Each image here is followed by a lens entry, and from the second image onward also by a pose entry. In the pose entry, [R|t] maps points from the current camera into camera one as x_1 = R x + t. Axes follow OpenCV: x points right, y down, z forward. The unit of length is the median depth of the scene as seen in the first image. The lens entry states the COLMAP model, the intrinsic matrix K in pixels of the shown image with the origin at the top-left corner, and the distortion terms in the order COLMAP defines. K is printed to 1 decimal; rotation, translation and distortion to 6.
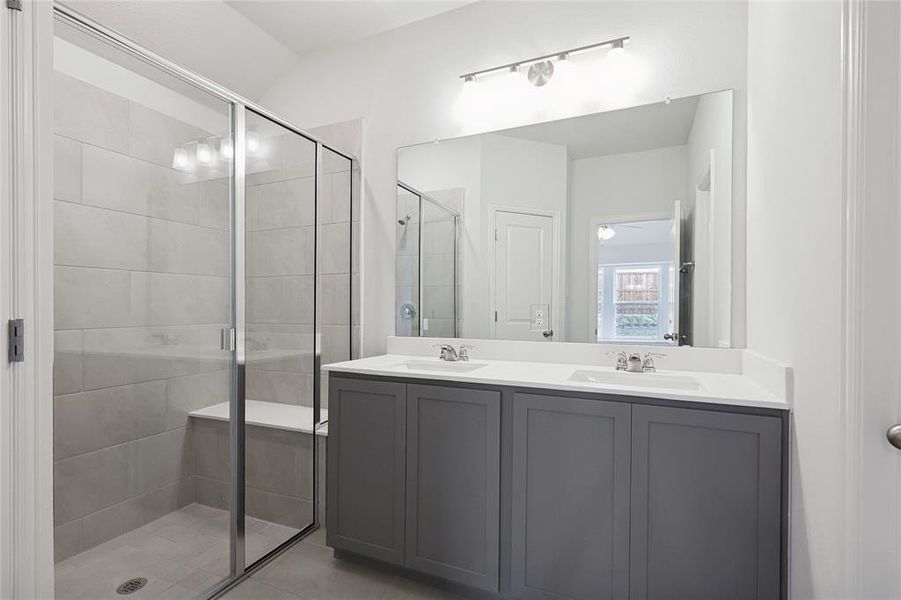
lens RADIAL K [[434.0, 0, 452.1], [0, 434.0, 304.7], [0, 0, 1]] dist [0.002192, 0.000398]
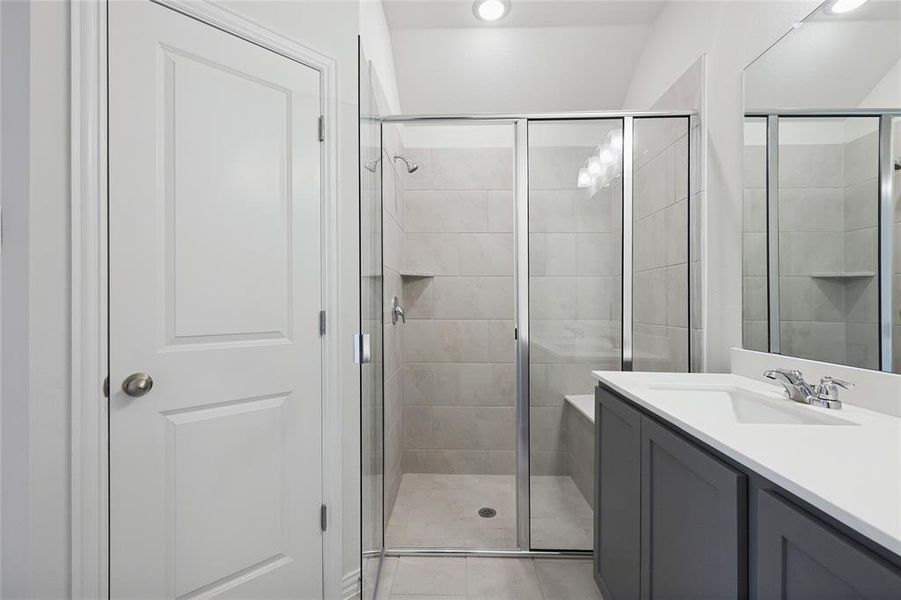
lens RADIAL K [[393.8, 0, 450.2], [0, 393.8, 301.2], [0, 0, 1]] dist [0.003324, 0.000420]
pose [[0.368277, -0.004933, -0.929703, 0.265985], [0.001850, 0.999988, -0.004573, 0.000973], [0.929714, -0.000036, 0.368282, 0.339541]]
